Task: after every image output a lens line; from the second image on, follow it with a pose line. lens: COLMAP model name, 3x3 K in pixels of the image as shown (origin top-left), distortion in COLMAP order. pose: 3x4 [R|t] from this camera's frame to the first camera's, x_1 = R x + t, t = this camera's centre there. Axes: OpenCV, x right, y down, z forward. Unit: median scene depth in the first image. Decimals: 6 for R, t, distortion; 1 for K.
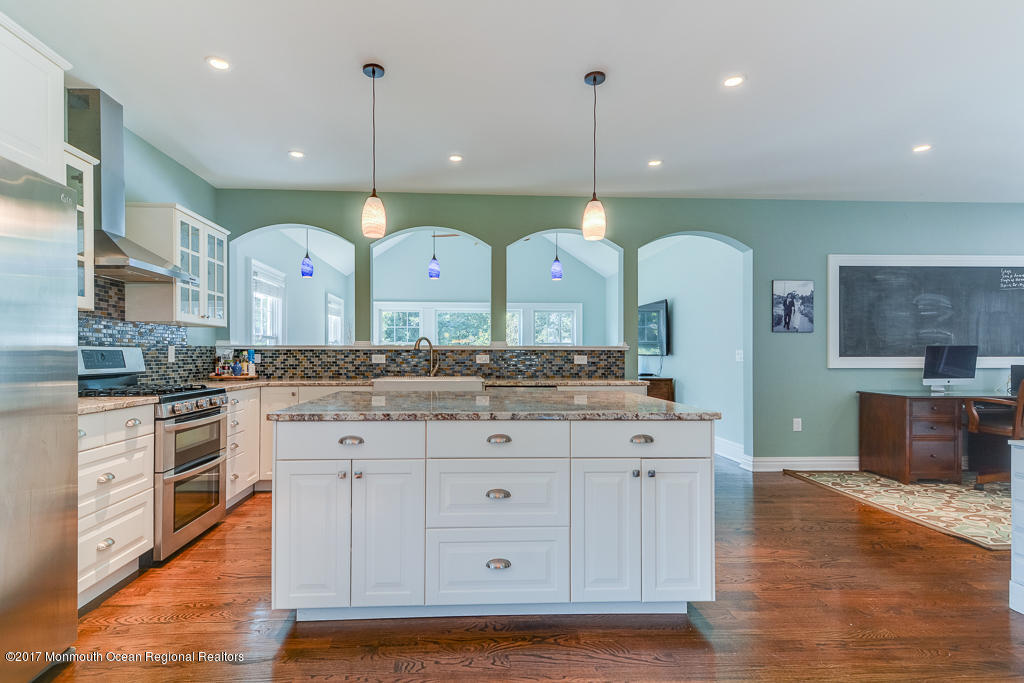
lens RADIAL K [[503.0, 0, 483.0], [0, 503.0, 349.5], [0, 0, 1]] dist [0.013069, -0.000164]
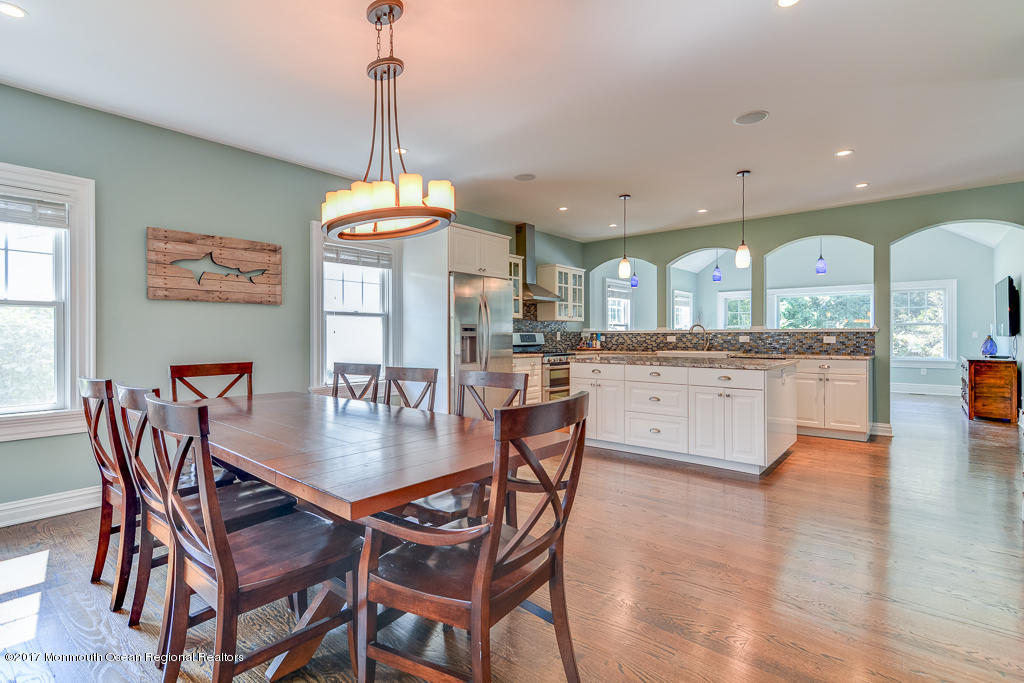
lens RADIAL K [[493.3, 0, 512.0], [0, 493.3, 341.5], [0, 0, 1]] dist [0.002156, 0.000003]
pose [[0.735981, 0.004245, -0.676989, 0.493492], [0.009472, 0.999818, 0.016567, -0.003192], [0.676936, -0.018605, 0.735807, -0.482795]]
